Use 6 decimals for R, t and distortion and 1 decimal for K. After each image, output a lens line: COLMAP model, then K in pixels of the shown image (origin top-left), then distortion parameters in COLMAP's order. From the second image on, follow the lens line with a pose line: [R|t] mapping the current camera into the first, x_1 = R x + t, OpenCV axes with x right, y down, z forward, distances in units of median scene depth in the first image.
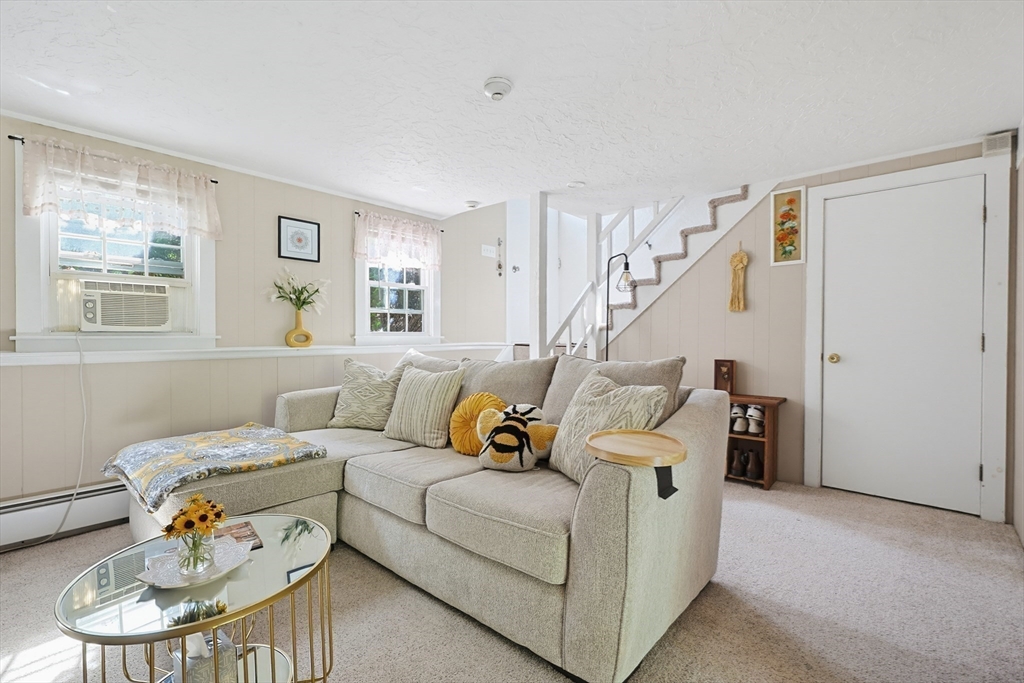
lens RADIAL K [[448.8, 0, 518.1], [0, 448.8, 335.1], [0, 0, 1]] dist [0.000724, 0.000063]
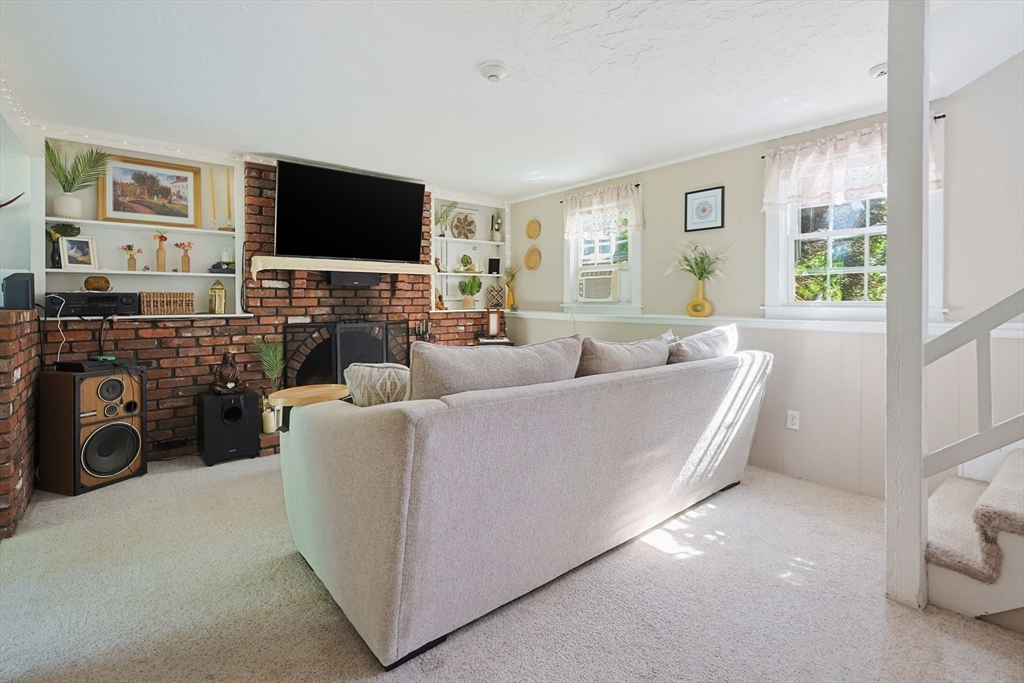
lens RADIAL K [[477.2, 0, 509.5], [0, 477.2, 302.9], [0, 0, 1]] dist [-0.000669, -0.000303]
pose [[-0.158081, 0.002211, -0.987424, 0.762618], [-0.003856, 0.999988, 0.002856, -0.007396], [0.987419, 0.004259, -0.158070, 0.896502]]
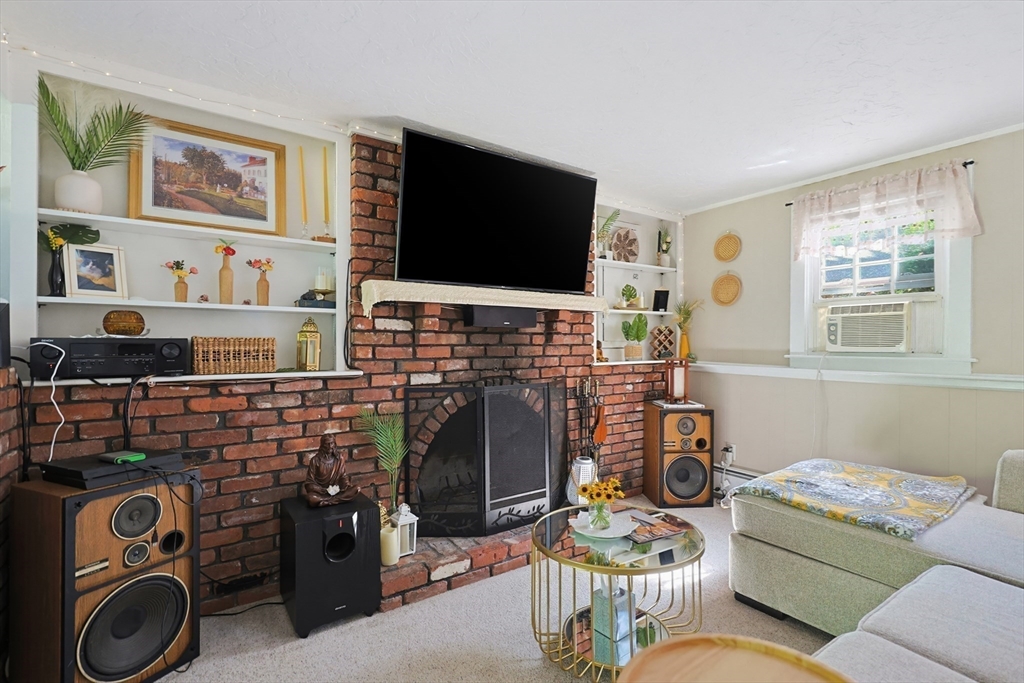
lens RADIAL K [[461.8, 0, 517.1], [0, 461.8, 341.3], [0, 0, 1]] dist [-0.001544, -0.000152]
pose [[-0.225477, -0.007288, -0.974221, 0.303076], [-0.006652, 0.999960, -0.005941, -0.019878], [0.974226, 0.005141, -0.225516, 0.434548]]
